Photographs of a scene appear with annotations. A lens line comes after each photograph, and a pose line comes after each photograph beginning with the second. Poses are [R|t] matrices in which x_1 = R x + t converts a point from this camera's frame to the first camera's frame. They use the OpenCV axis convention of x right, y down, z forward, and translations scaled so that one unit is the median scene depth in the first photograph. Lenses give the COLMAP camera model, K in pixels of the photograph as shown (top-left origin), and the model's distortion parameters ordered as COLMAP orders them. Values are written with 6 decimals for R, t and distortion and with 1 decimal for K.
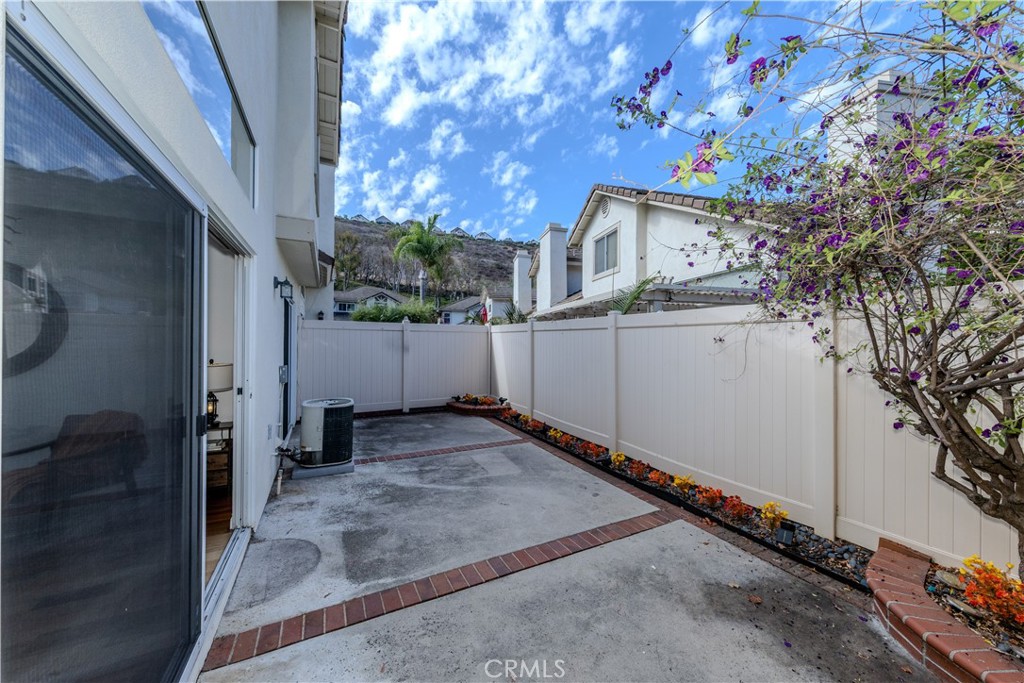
lens RADIAL K [[350.0, 0, 504.7], [0, 350.0, 327.2], [0, 0, 1]] dist [0.001118, 0.000461]
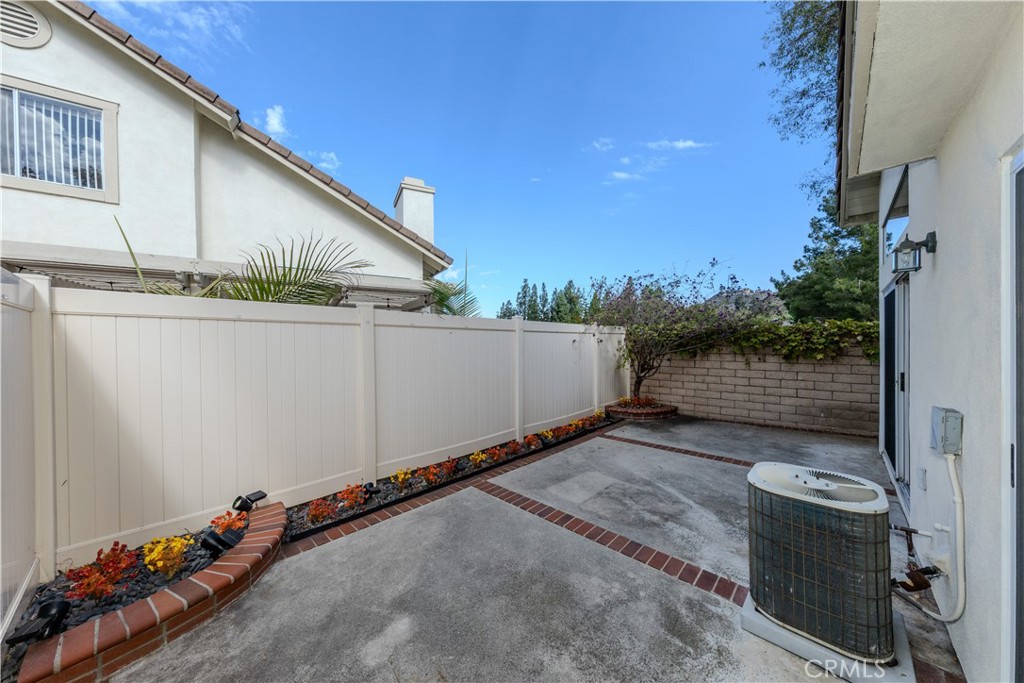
lens RADIAL K [[336.9, 0, 516.4], [0, 336.9, 343.5], [0, 0, 1]] dist [0.000419, 0.000016]
pose [[-0.333798, -0.010450, 0.942587, -0.700817], [-0.037646, 0.999289, -0.002253, 0.048028], [-0.941893, -0.036237, -0.333954, 1.360805]]
